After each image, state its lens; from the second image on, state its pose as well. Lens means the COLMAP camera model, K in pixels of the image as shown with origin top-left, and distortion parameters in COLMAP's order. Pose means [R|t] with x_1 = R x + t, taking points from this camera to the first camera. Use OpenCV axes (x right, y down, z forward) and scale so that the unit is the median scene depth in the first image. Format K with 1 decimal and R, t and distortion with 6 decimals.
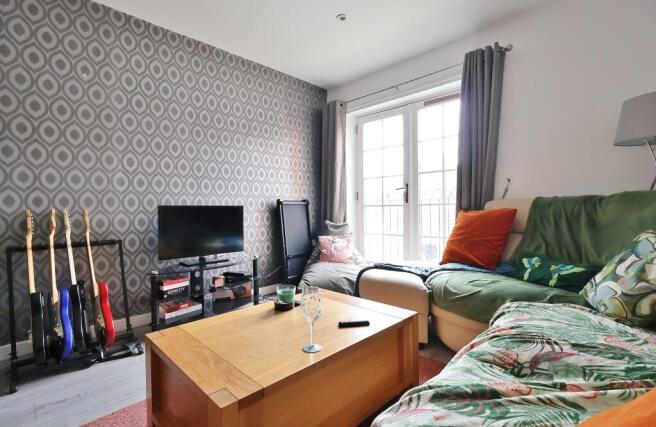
lens RADIAL K [[309.9, 0, 330.6], [0, 309.9, 214.3], [0, 0, 1]] dist [-0.004892, 0.000870]
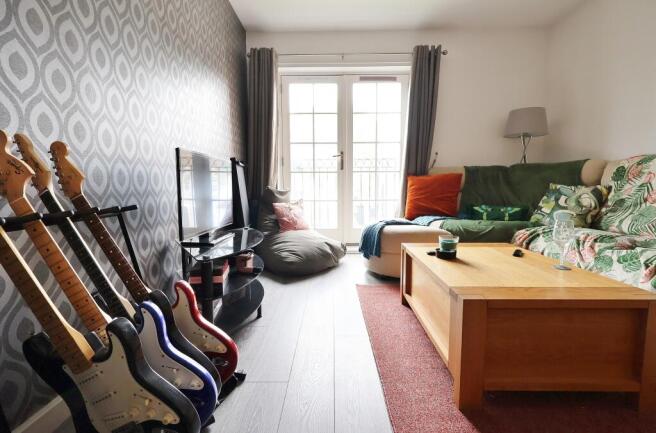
lens RADIAL K [[306.2, 0, 330.0], [0, 306.2, 216.6], [0, 0, 1]] dist [-0.004098, 0.001936]
pose [[0.721778, -0.061802, 0.689360, -0.554005], [0.008640, 0.996732, 0.080312, 0.041765], [-0.692071, -0.052011, 0.719953, 0.271361]]
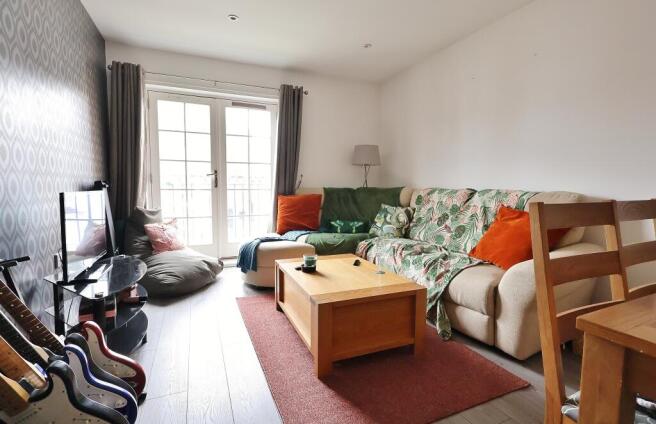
lens RADIAL K [[309.9, 0, 330.1], [0, 309.9, 213.0], [0, 0, 1]] dist [-0.004892, 0.000870]
pose [[0.379751, -0.063361, 0.922916, -0.673866], [0.001455, 0.997691, 0.067895, -0.021774], [-0.925087, -0.024440, 0.378967, 0.201471]]
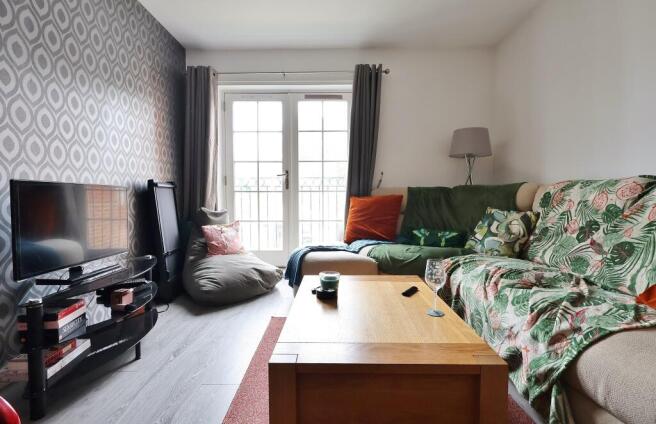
lens RADIAL K [[309.9, 0, 330.2], [0, 309.9, 213.5], [0, 0, 1]] dist [-0.004892, 0.000870]
pose [[0.719869, -0.026243, 0.693613, -0.389878], [0.004551, 0.999442, 0.033091, 0.010989], [-0.694095, -0.020664, 0.719587, 0.164010]]
